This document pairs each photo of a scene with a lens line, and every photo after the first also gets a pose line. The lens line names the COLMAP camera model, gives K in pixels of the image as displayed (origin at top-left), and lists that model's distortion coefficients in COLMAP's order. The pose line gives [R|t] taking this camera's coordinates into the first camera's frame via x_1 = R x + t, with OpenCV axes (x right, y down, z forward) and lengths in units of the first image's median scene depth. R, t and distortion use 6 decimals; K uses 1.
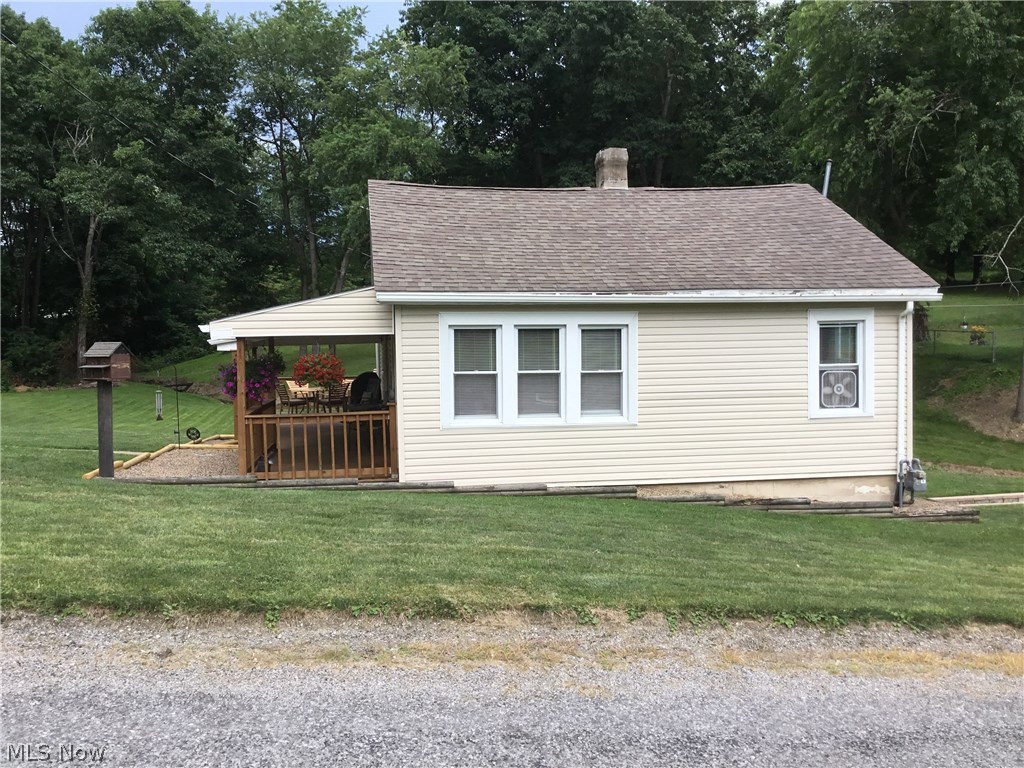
lens RADIAL K [[932.0, 0, 511.7], [0, 932.0, 379.5], [0, 0, 1]] dist [0.126065, -0.245296]
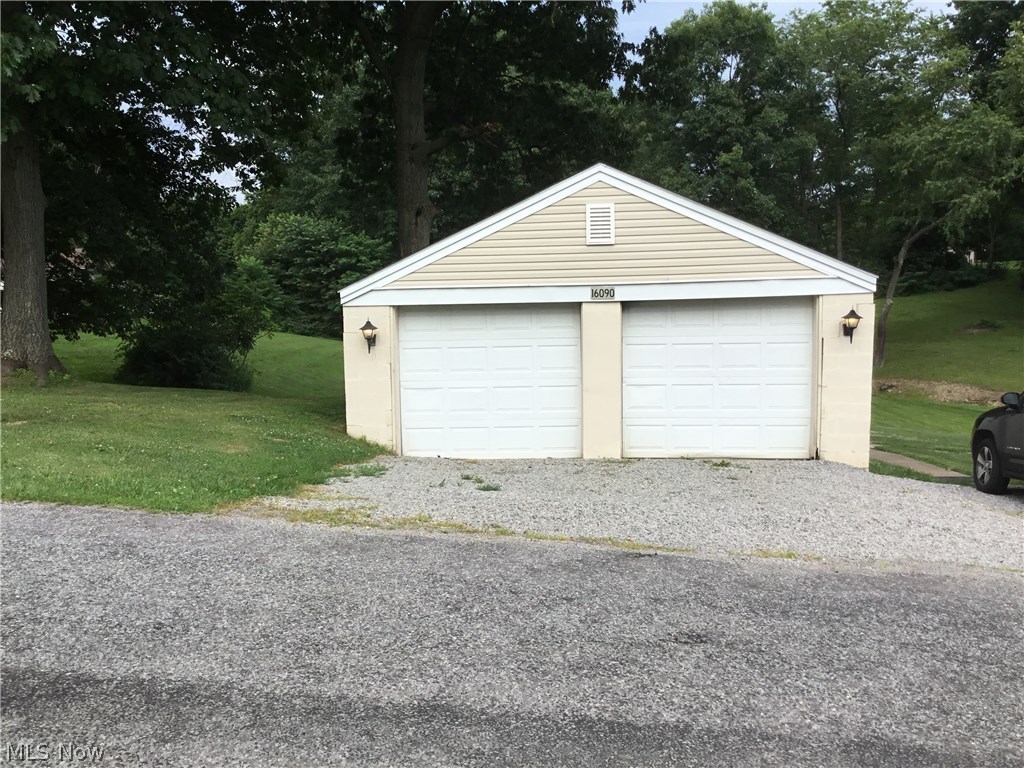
lens RADIAL K [[932.0, 0, 511.7], [0, 932.0, 379.5], [0, 0, 1]] dist [0.126065, -0.245296]
pose [[0.967401, 0.016057, -0.252739, -0.268971], [-0.006699, 0.999261, 0.037842, -0.018803], [0.253160, -0.034916, 0.966794, -0.081525]]
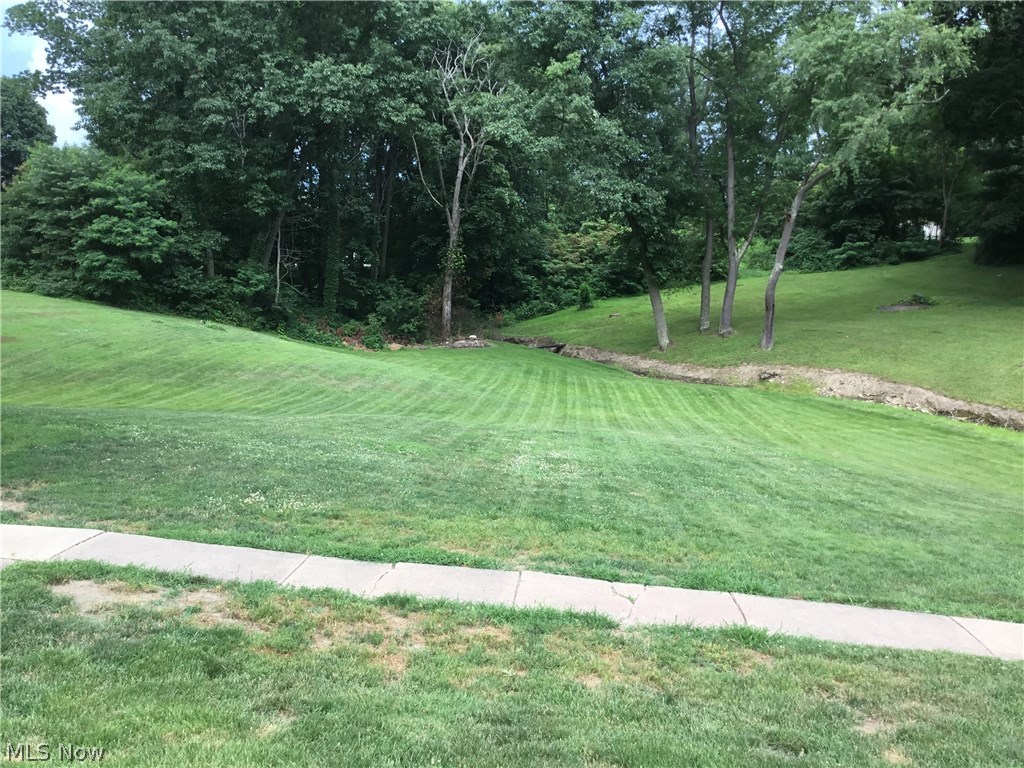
lens RADIAL K [[932.0, 0, 511.7], [0, 932.0, 379.5], [0, 0, 1]] dist [0.126065, -0.245296]
pose [[0.968124, 0.038210, -0.247540, -0.171786], [-0.024637, 0.998030, 0.057699, -0.013138], [0.249257, -0.049761, 0.967158, 0.137420]]
